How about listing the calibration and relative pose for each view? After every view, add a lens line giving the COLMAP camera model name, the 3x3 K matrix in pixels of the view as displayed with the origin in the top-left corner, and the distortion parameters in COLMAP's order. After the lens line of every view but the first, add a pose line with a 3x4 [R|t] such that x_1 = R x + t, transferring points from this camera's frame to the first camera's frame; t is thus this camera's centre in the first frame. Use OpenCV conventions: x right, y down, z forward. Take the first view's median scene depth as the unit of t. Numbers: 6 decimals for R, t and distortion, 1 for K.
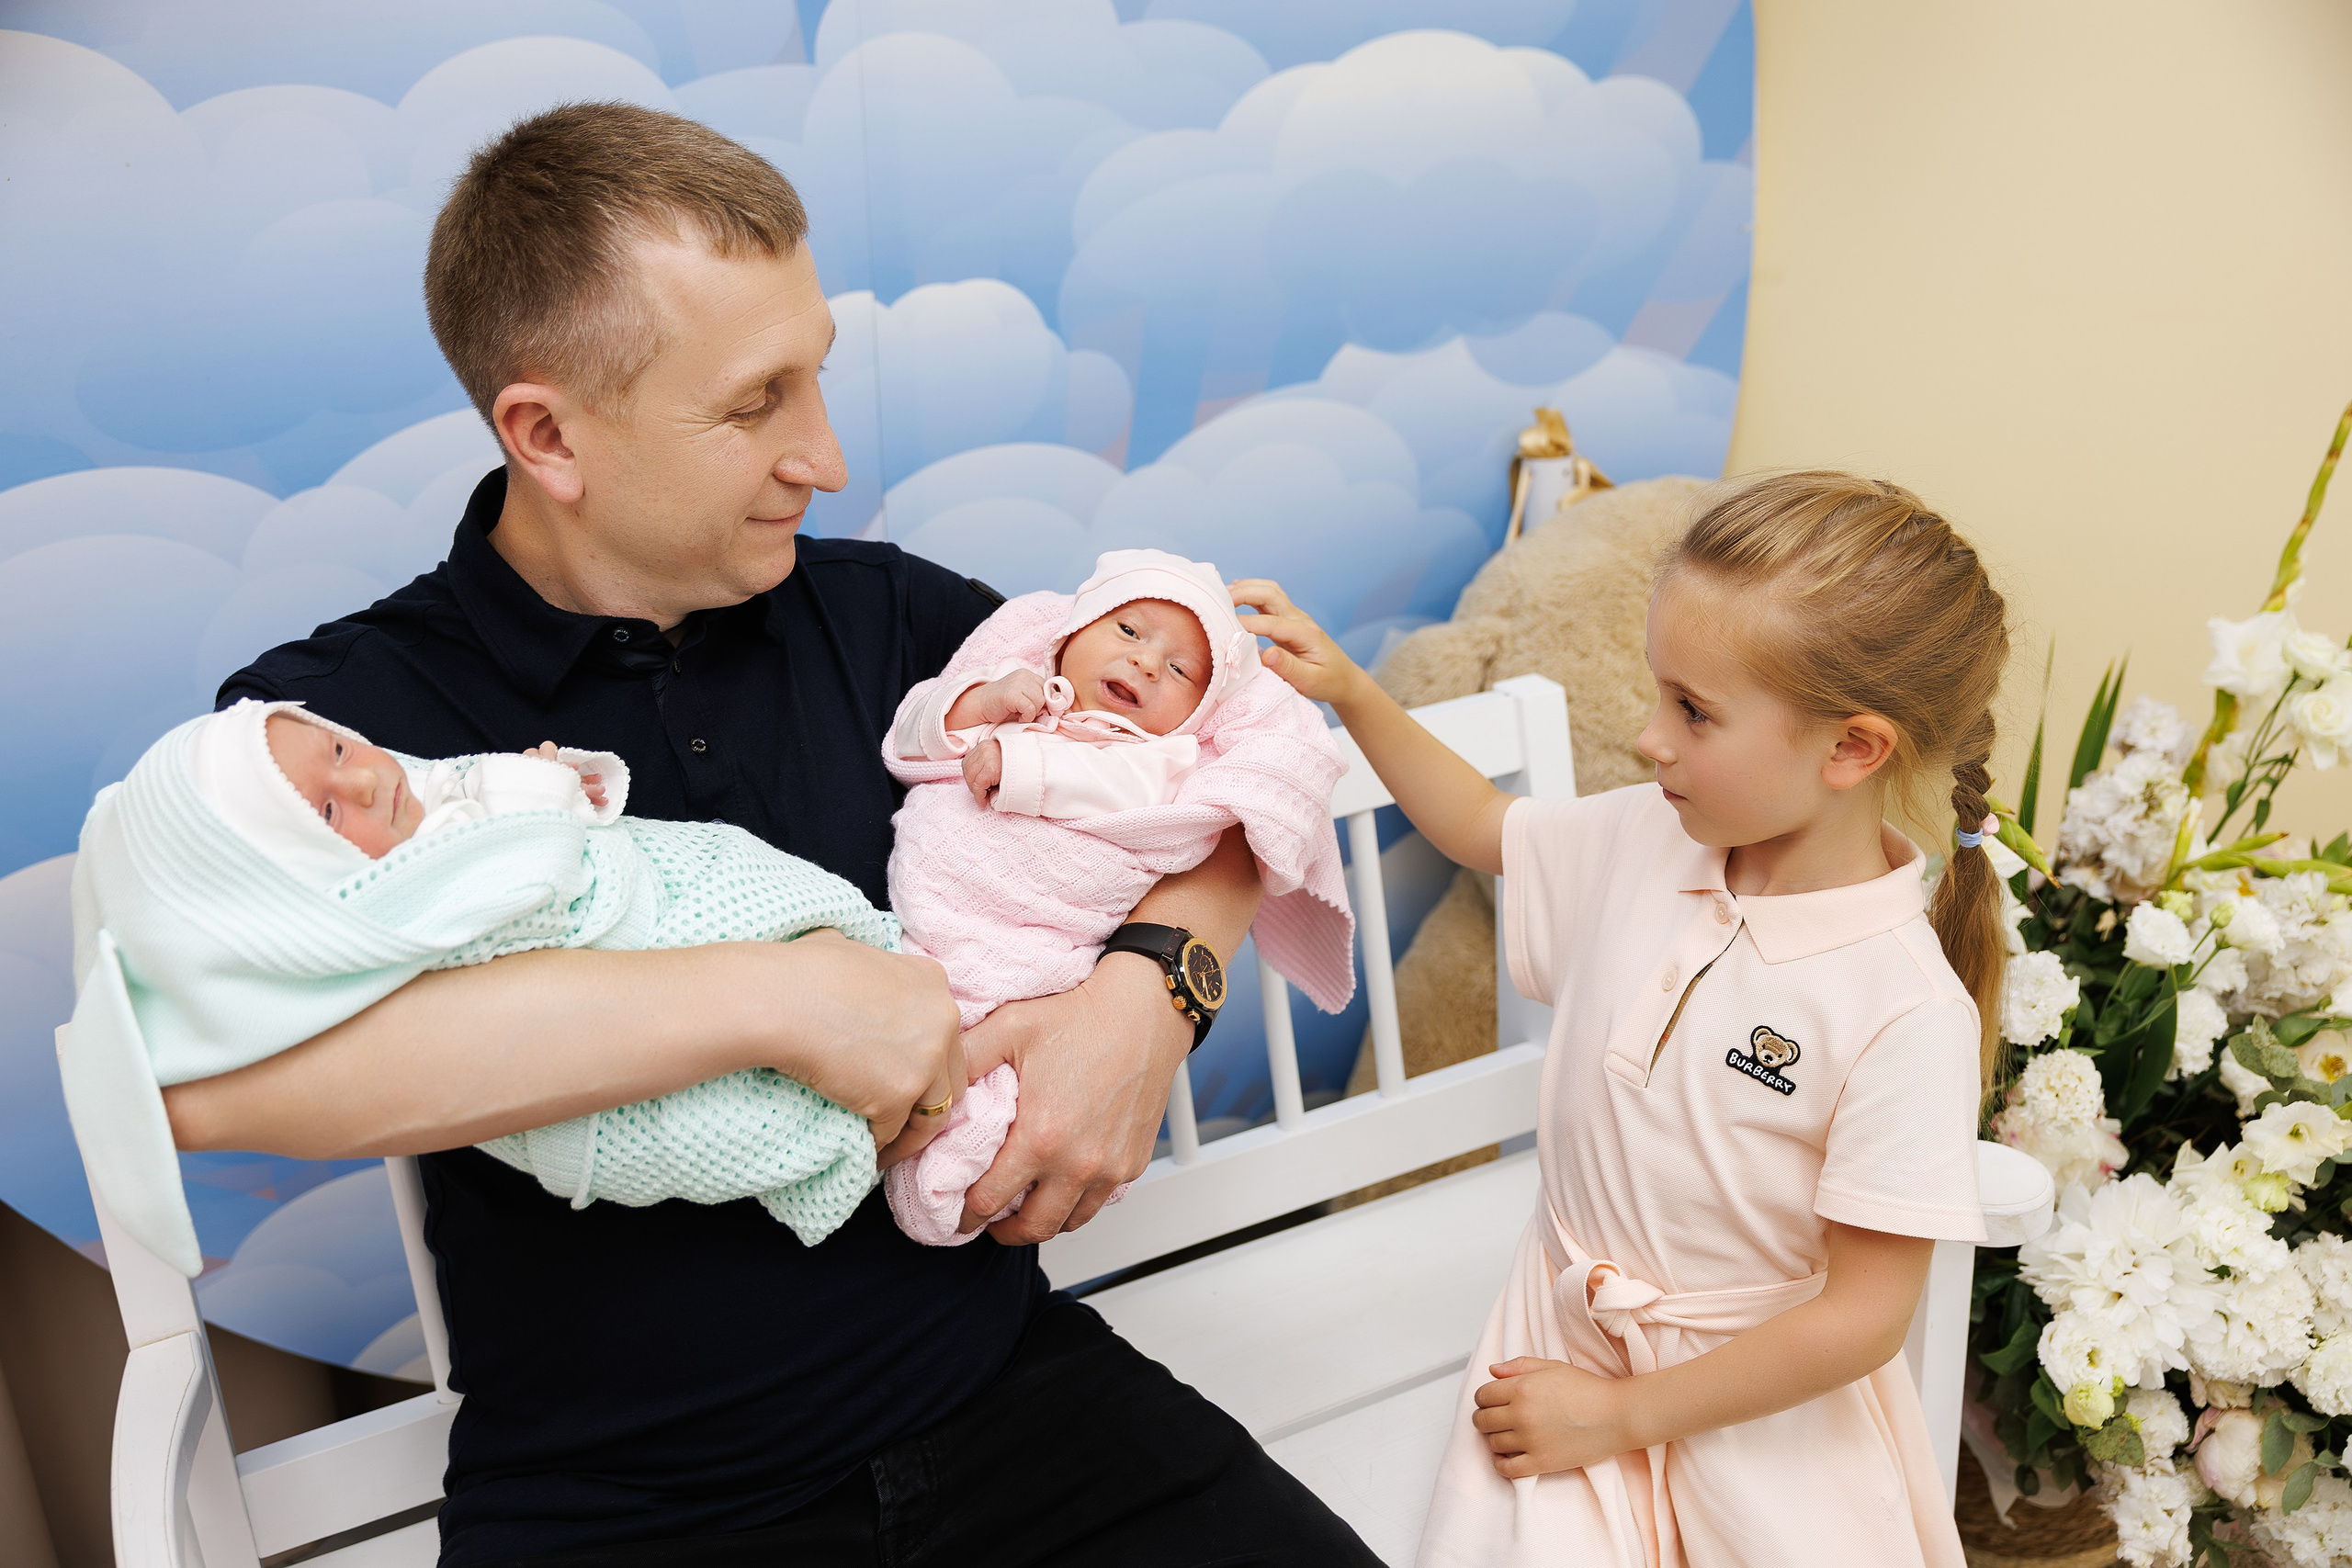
lens RADIAL K [[2234.6, 0, 1175.5], [0, 2234.6, 791.6], [0, 0, 1]] dist [0.029434, 0.000000]
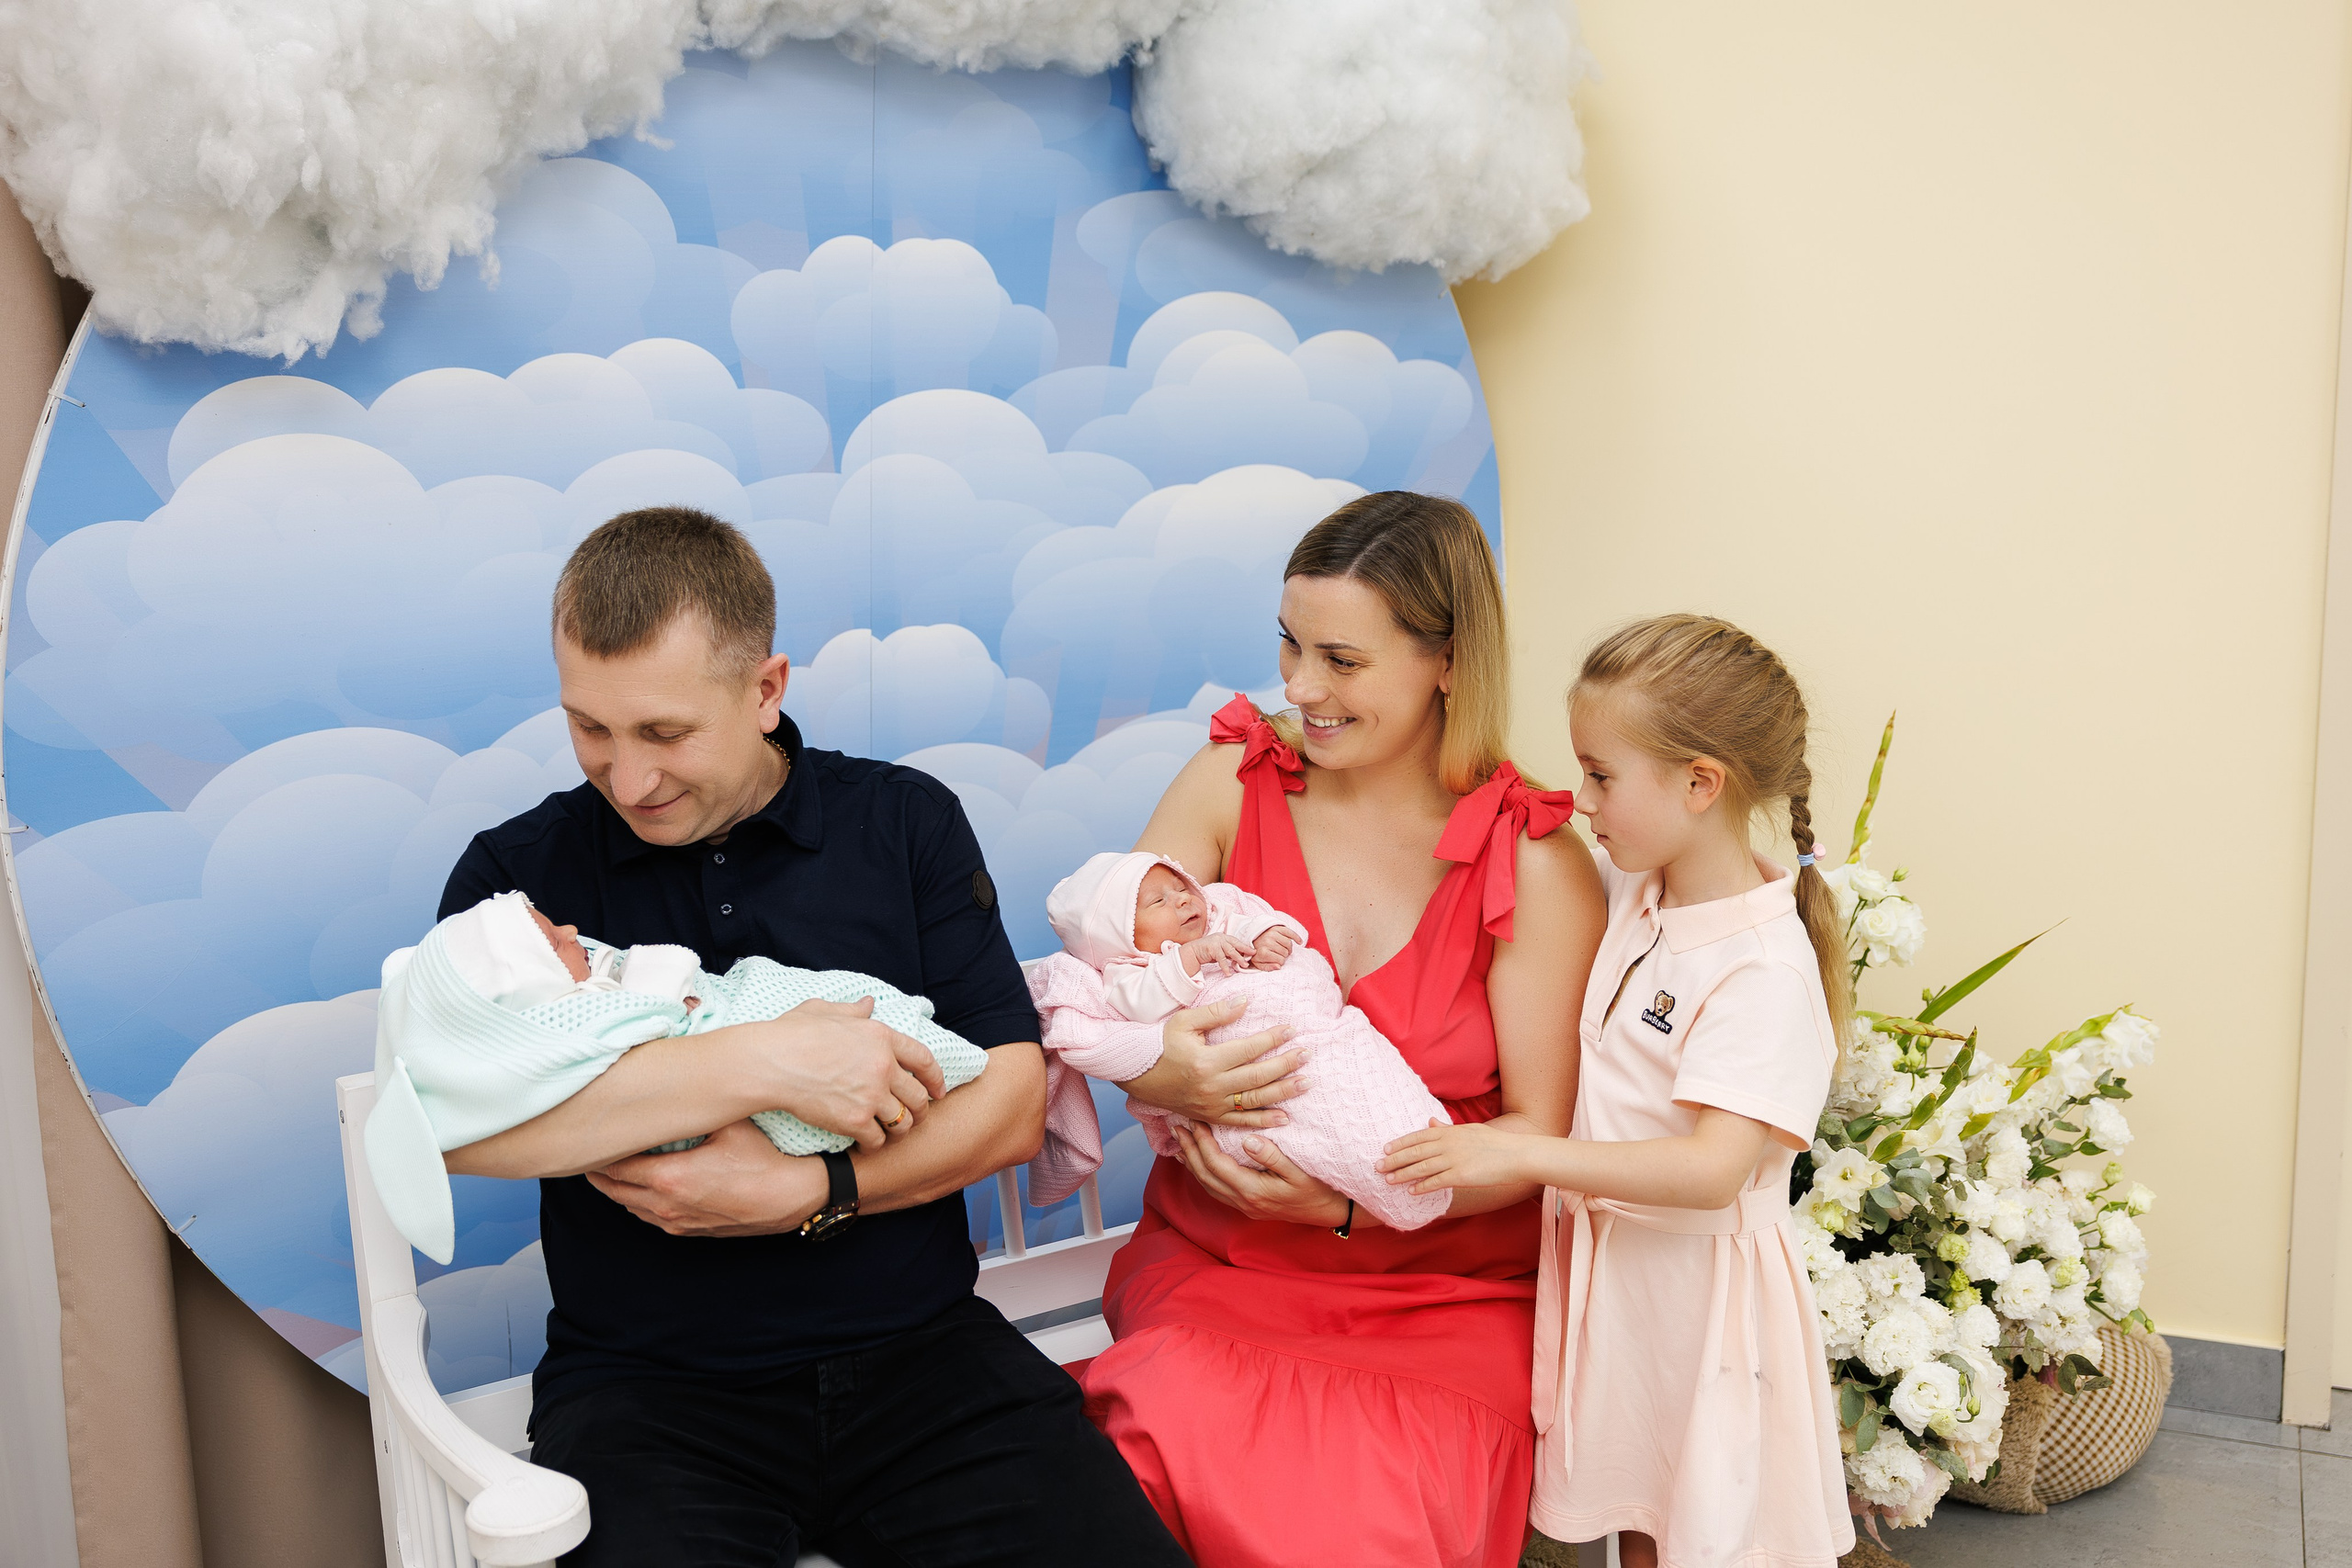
lens RADIAL K [[2215.6, 0, 1176.0], [0, 2215.6, 776.7], [0, 0, 1]] dist [0.006364, 0.000000]
pose [[0.997795, 0.014584, 0.064752, -0.034945], [-0.001570, 0.980476, -0.196634, 0.146206], [-0.066355, 0.196099, 0.978336, -0.368388]]
